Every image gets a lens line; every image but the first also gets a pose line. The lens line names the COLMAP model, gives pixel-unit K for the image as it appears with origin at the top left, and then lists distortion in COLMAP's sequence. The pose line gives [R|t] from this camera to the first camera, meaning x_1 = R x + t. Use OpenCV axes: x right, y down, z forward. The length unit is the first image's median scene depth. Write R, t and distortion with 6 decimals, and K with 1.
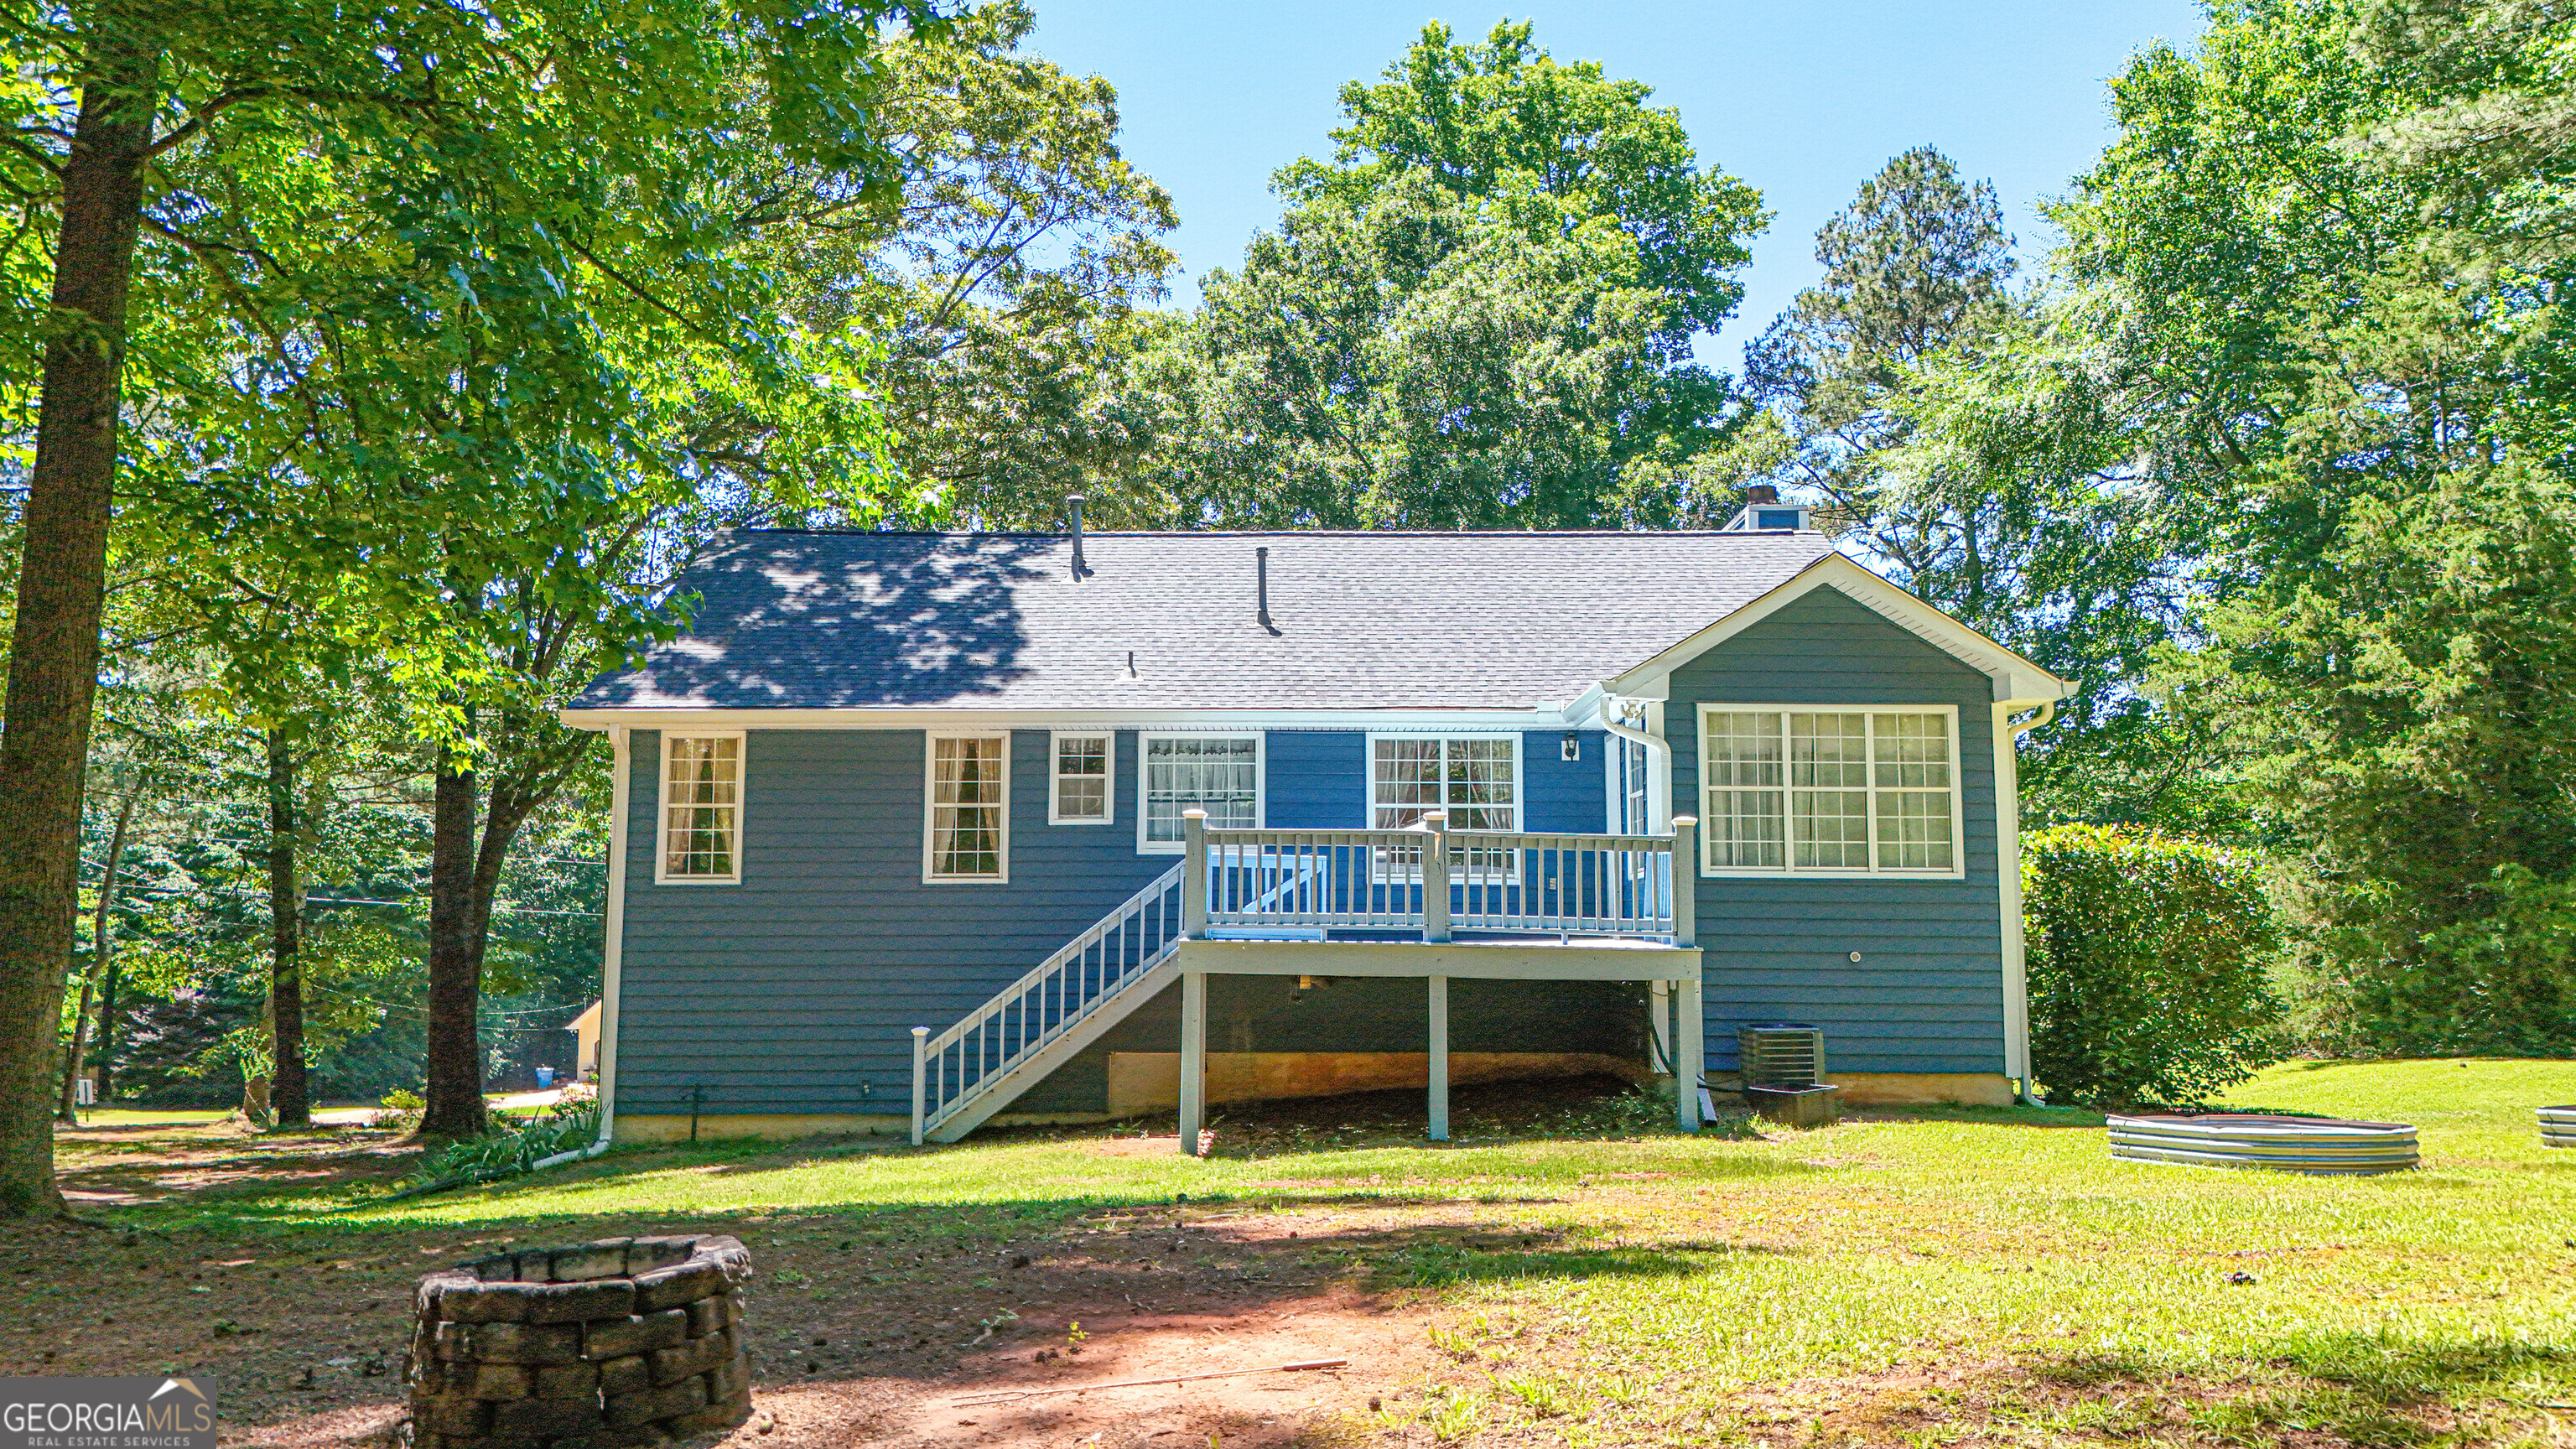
lens RADIAL K [[1891.4, 0, 1296.0], [0, 1891.4, 736.9], [0, 0, 1]] dist [0.055841, -0.039523]
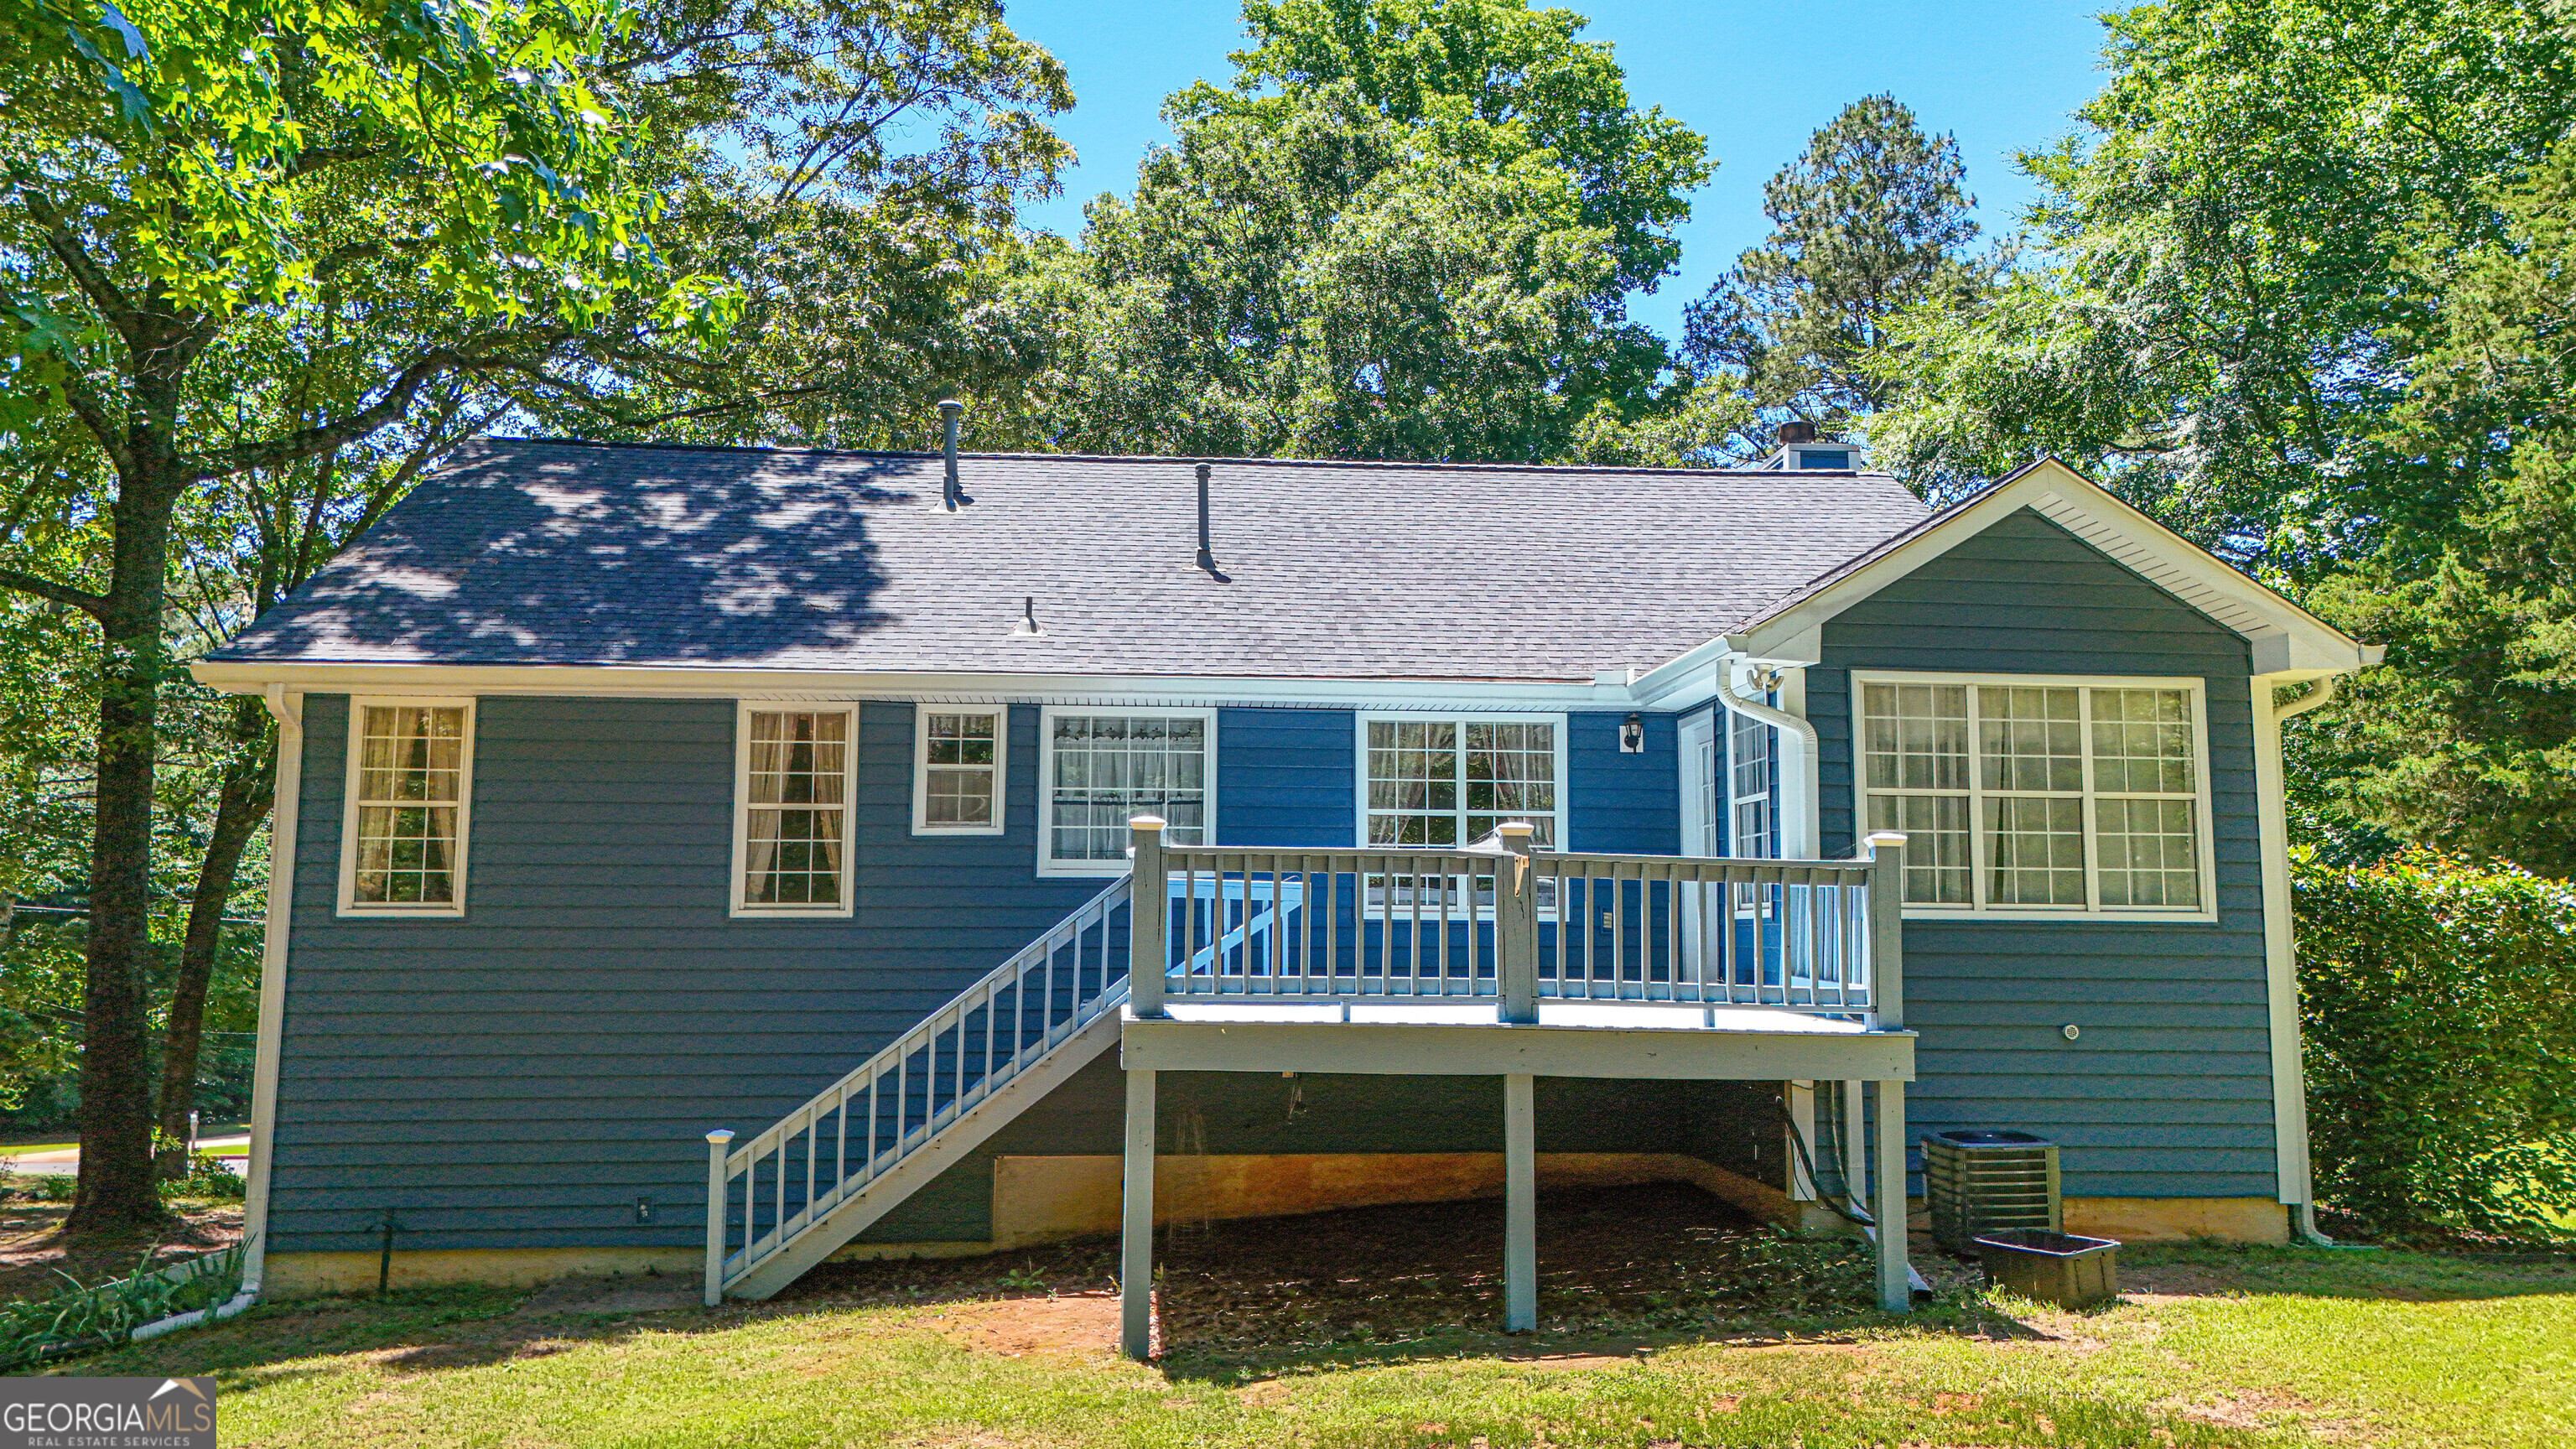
lens RADIAL K [[1840.1, 0, 1278.2], [0, 1840.1, 728.2], [0, 0, 1]] dist [0.047587, -0.033166]
pose [[0.997139, 0.011809, 0.074667, -0.036003], [-0.011223, 0.999903, -0.008260, 0.008352], [-0.074757, 0.007399, 0.997174, 0.234557]]
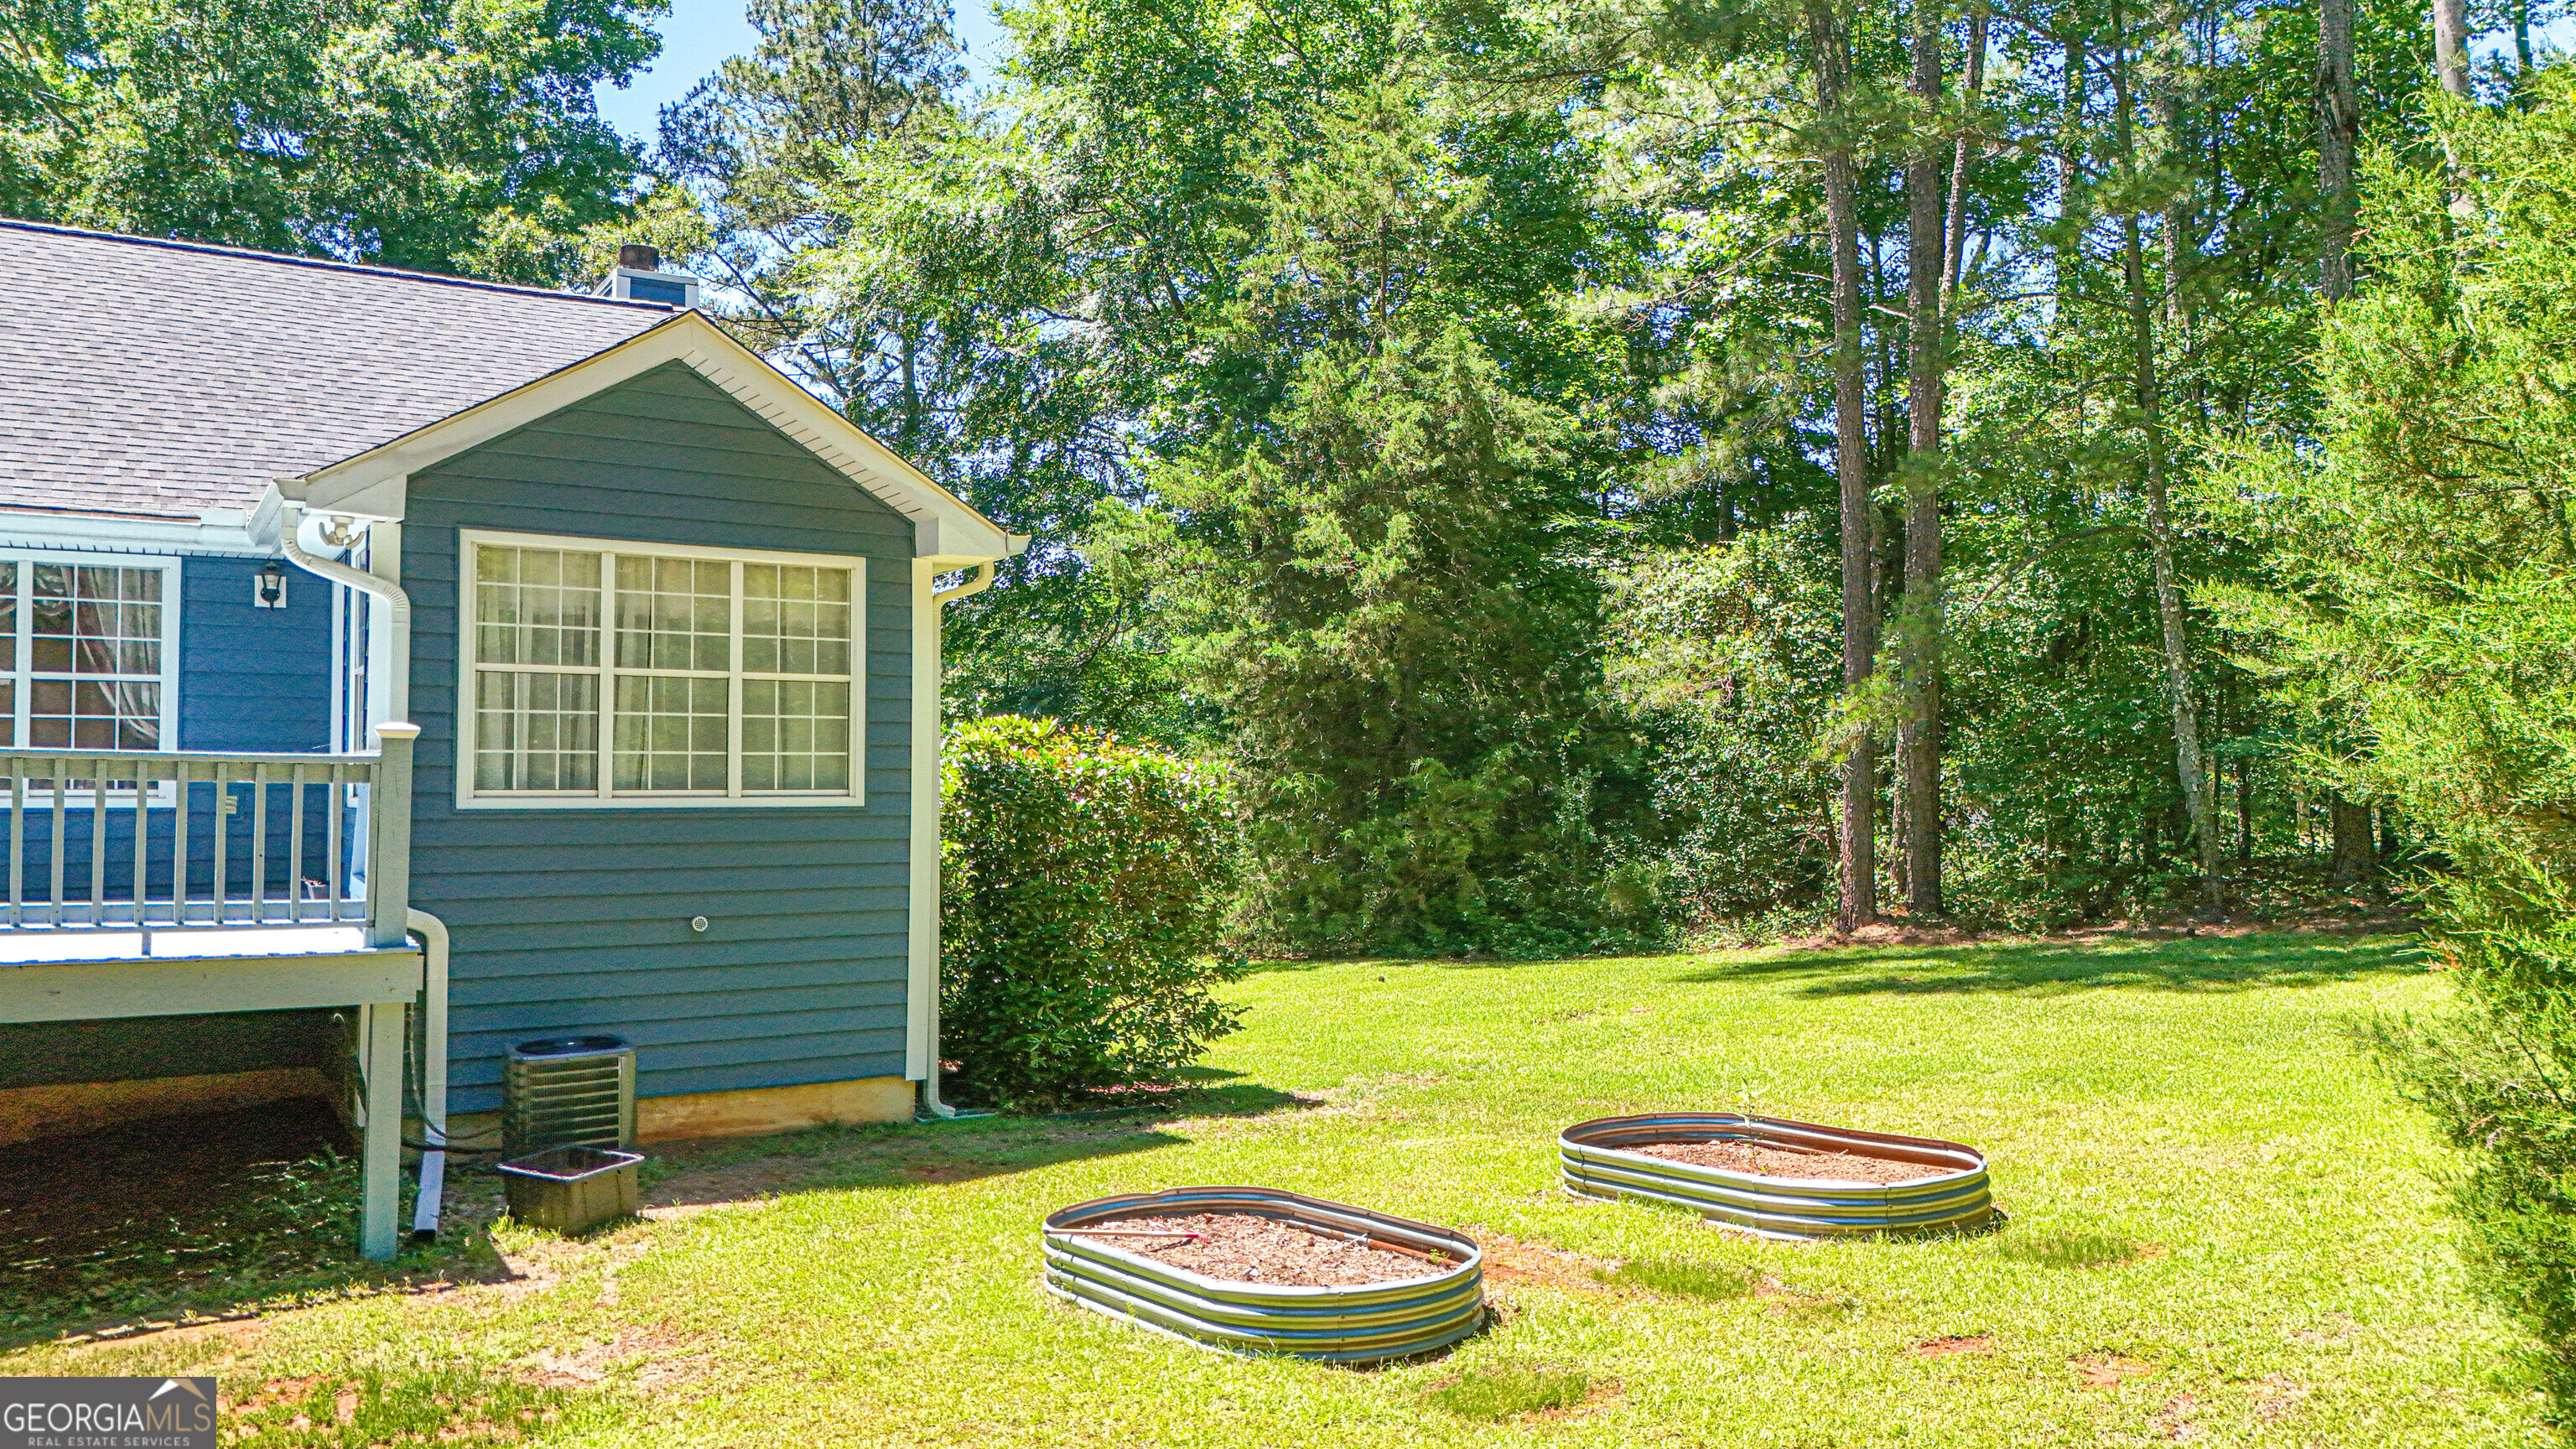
lens RADIAL K [[1840.1, 0, 1278.2], [0, 1840.1, 728.2], [0, 0, 1]] dist [0.047587, -0.033166]
pose [[0.857935, 0.012320, 0.513611, 0.092580], [-0.054401, 0.996271, 0.066974, -0.005643], [-0.510870, -0.085400, 0.855405, 0.239599]]
